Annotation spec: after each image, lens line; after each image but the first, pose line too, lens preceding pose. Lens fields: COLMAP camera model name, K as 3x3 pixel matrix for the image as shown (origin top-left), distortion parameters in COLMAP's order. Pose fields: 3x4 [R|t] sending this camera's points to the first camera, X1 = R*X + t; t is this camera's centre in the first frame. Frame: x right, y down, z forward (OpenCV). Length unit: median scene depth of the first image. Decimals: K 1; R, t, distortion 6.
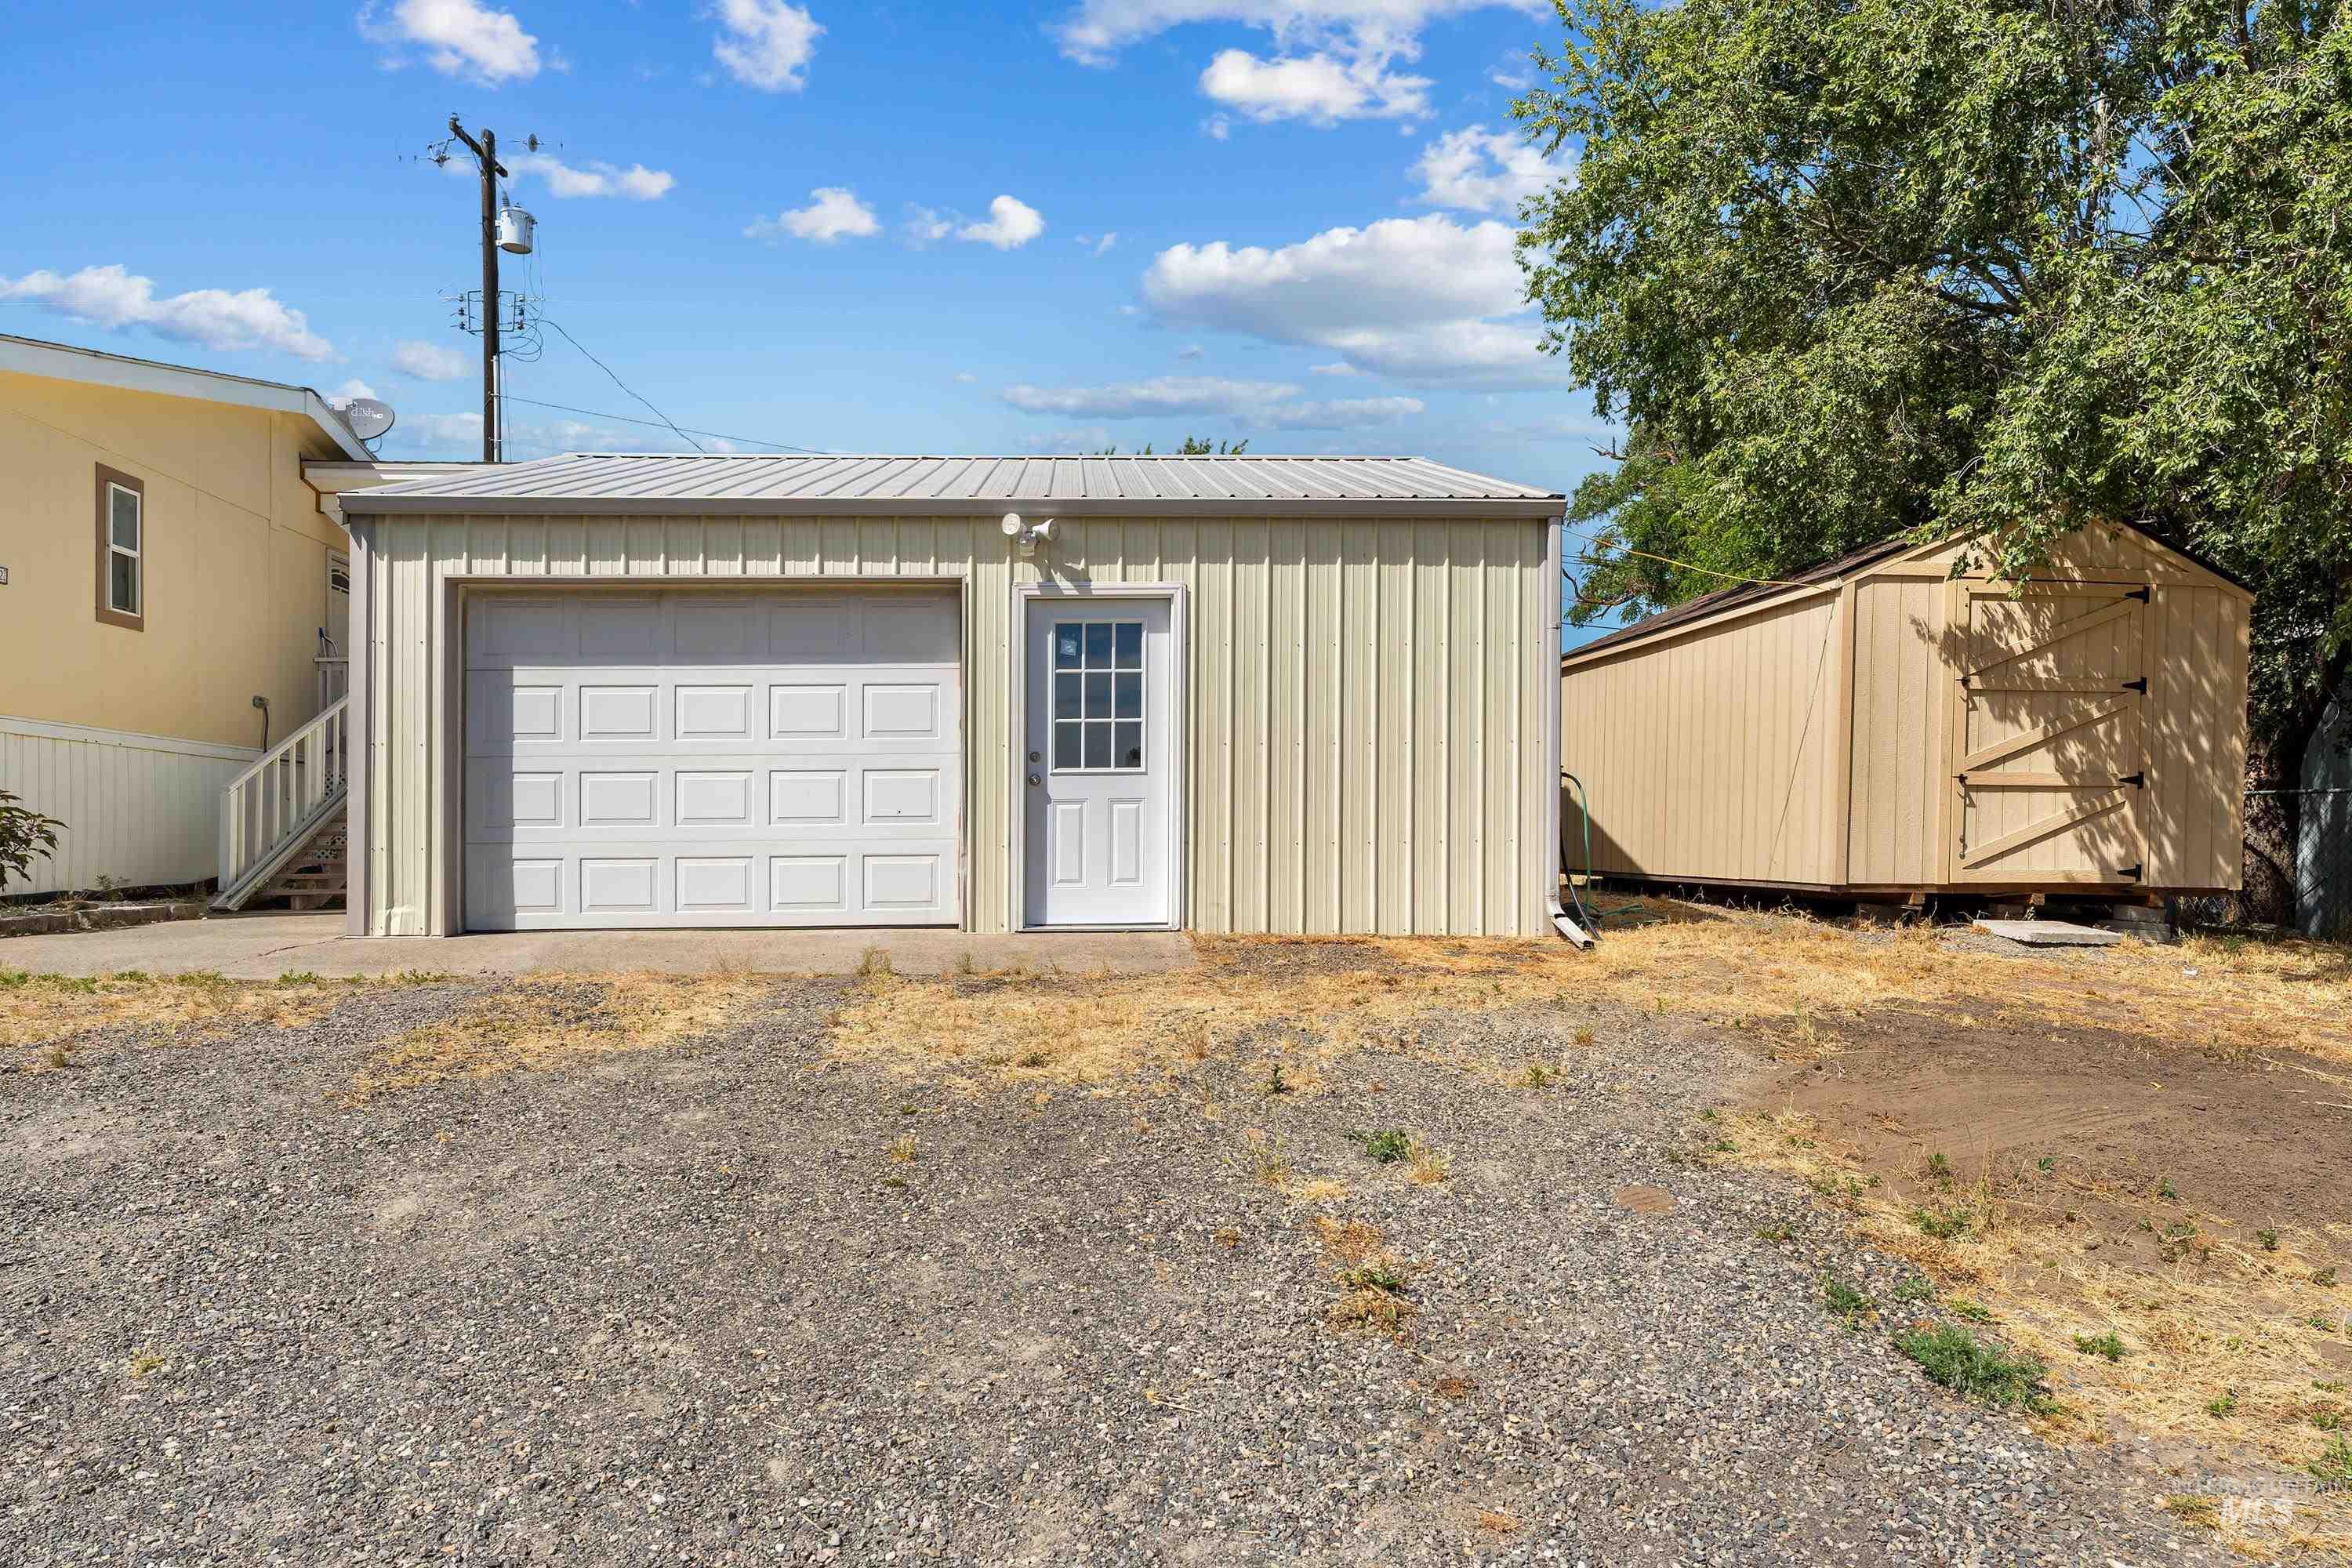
lens RADIAL K [[1485.7, 0, 1177.2], [0, 1485.7, 827.9], [0, 0, 1]] dist [-0.002027, -0.000772]
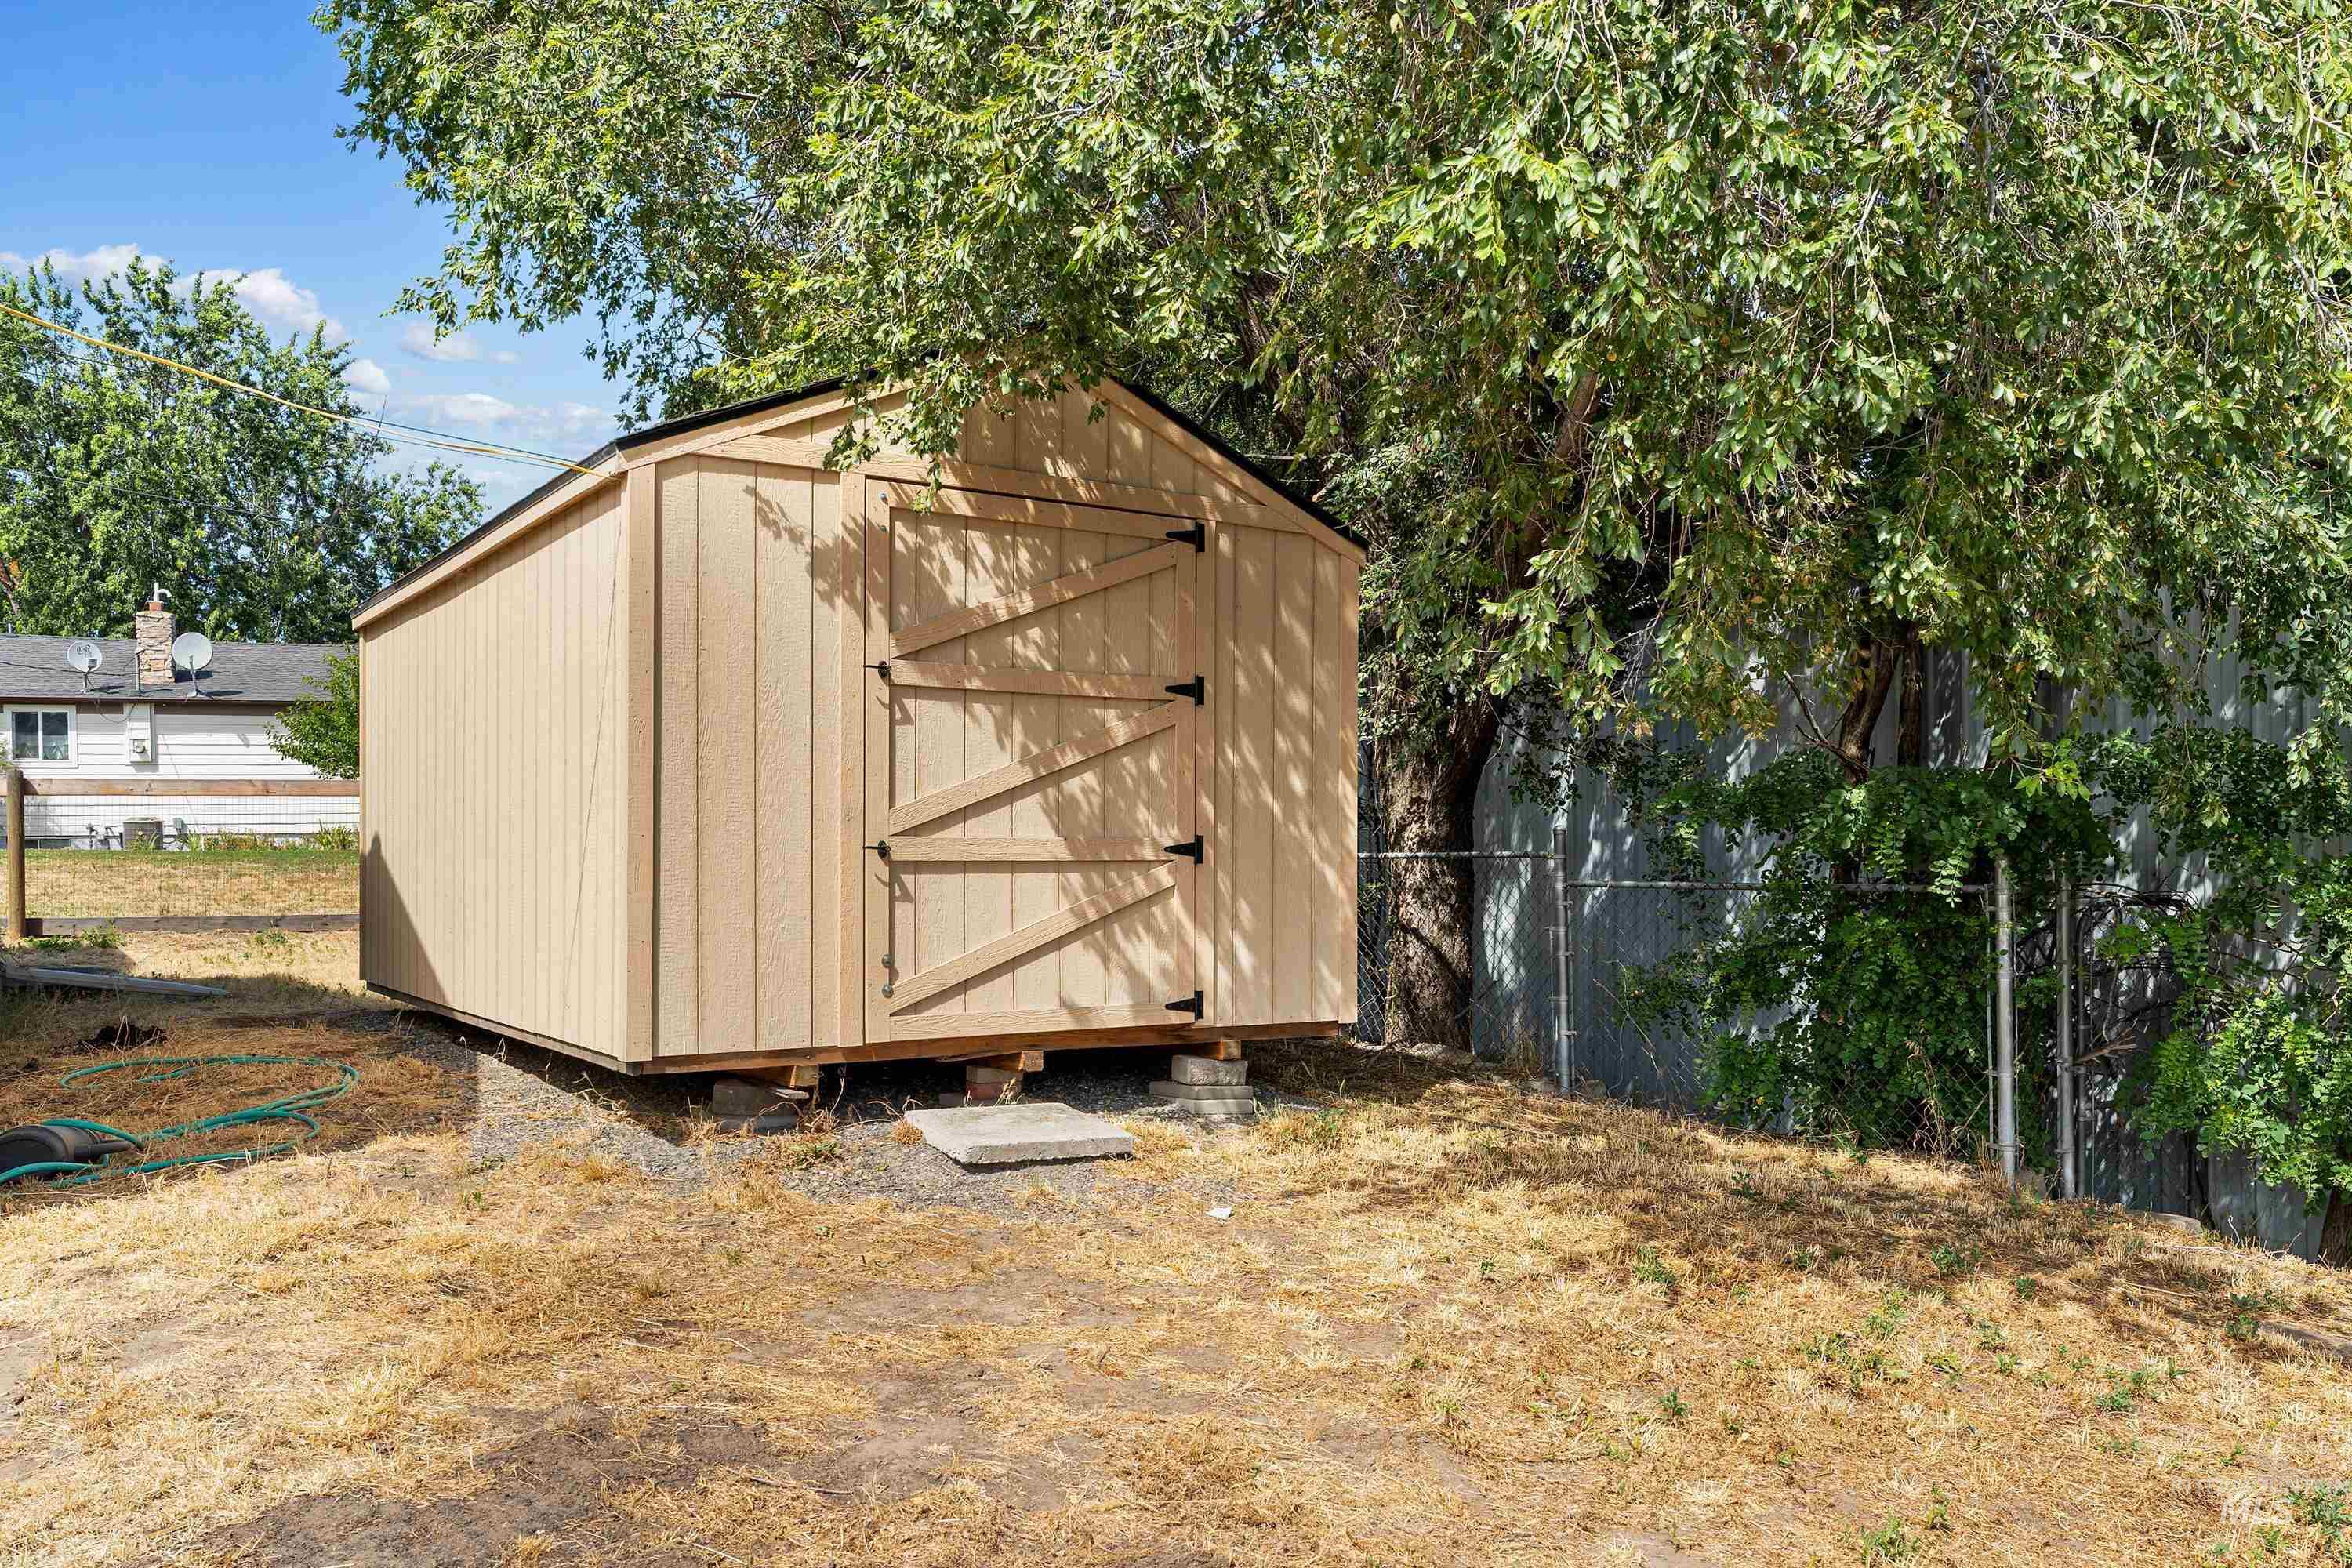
lens RADIAL K [[1823.1, 0, 1176.0], [0, 1823.1, 784.0], [0, 0, 1]] dist [0.001976, -0.000199]
pose [[0.908769, 0.014318, 0.417054, 0.343796], [0.001245, 0.999314, -0.037022, -0.031942], [-0.417298, 0.034163, 0.908127, 0.348605]]
